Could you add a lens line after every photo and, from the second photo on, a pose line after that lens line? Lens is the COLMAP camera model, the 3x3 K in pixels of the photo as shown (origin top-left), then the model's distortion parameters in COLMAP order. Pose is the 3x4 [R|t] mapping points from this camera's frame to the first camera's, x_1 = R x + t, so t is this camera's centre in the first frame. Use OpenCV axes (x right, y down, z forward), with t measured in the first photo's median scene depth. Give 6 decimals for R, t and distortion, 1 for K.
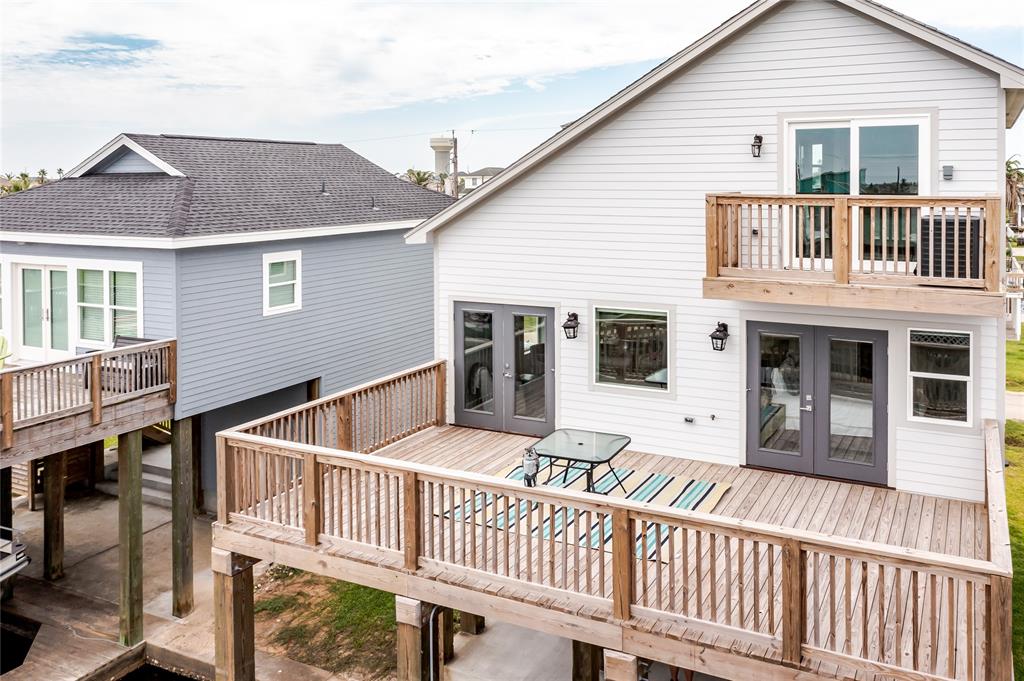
lens RADIAL K [[835.4, 0, 572.3], [0, 835.4, 200.2], [0, 0, 1]] dist [0.007903, -0.005297]
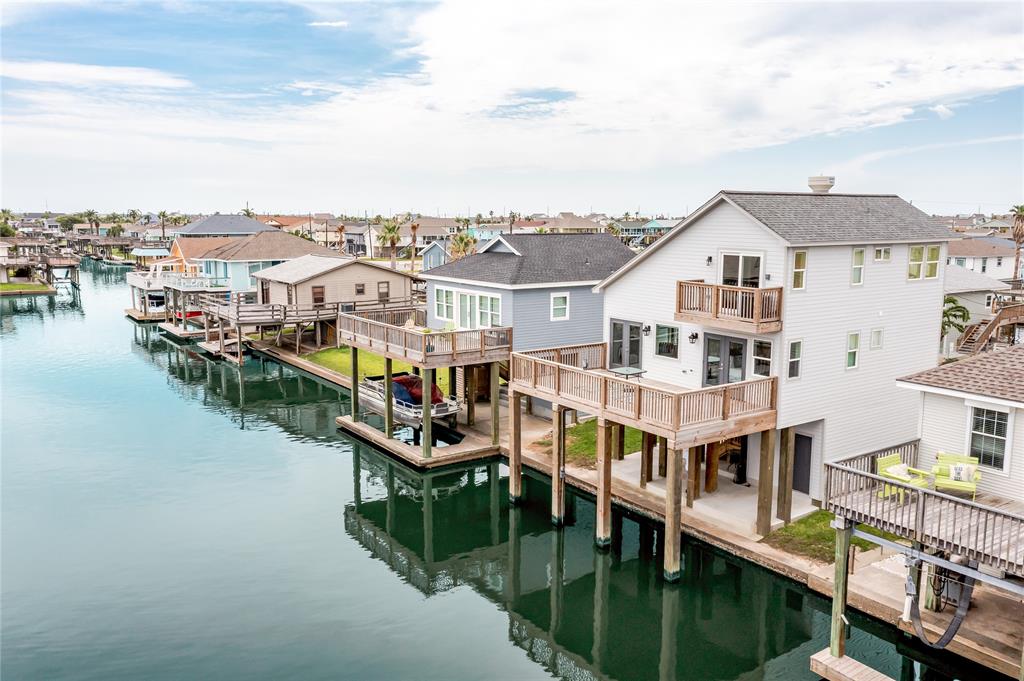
lens RADIAL K [[809.4, 0, 512.0], [0, 809.4, 340.5], [0, 0, 1]] dist [0.006296, 0.002370]
pose [[0.862685, 0.080688, -0.499263, 0.678410], [-0.015770, 0.991003, 0.132911, -0.102861], [0.505495, -0.106787, 0.856196, -0.981215]]
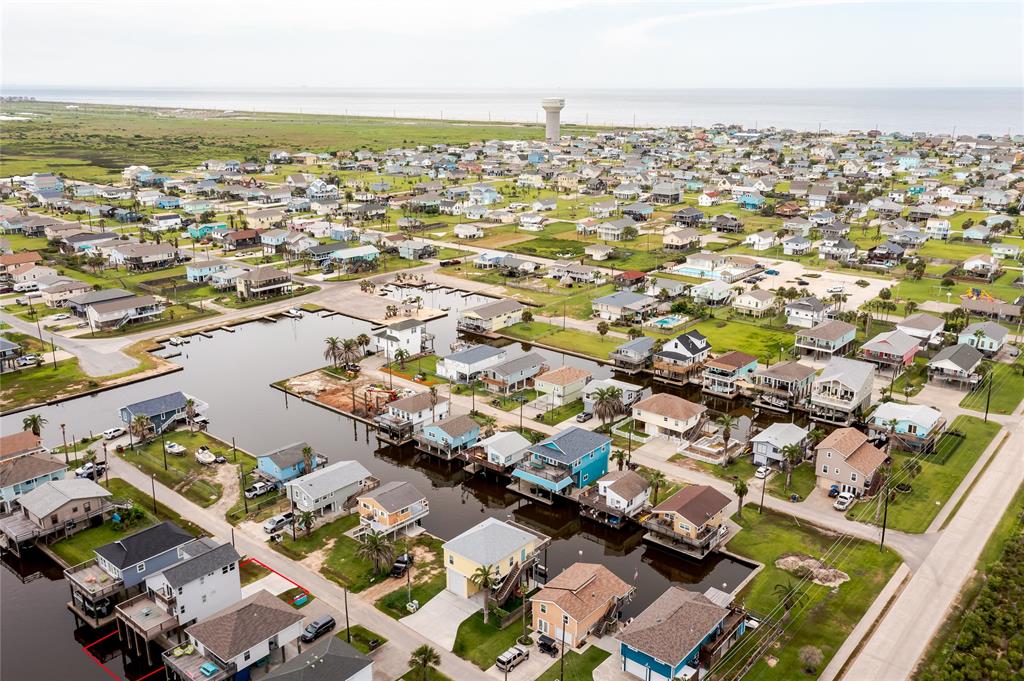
lens RADIAL K [[809.4, 0, 512.0], [0, 809.4, 340.5], [0, 0, 1]] dist [0.006296, 0.002370]
pose [[0.967785, 0.077222, -0.239644, 4.513806], [-0.012060, 0.964929, 0.262234, -3.877633], [0.251490, -0.250896, 0.934775, -4.433189]]
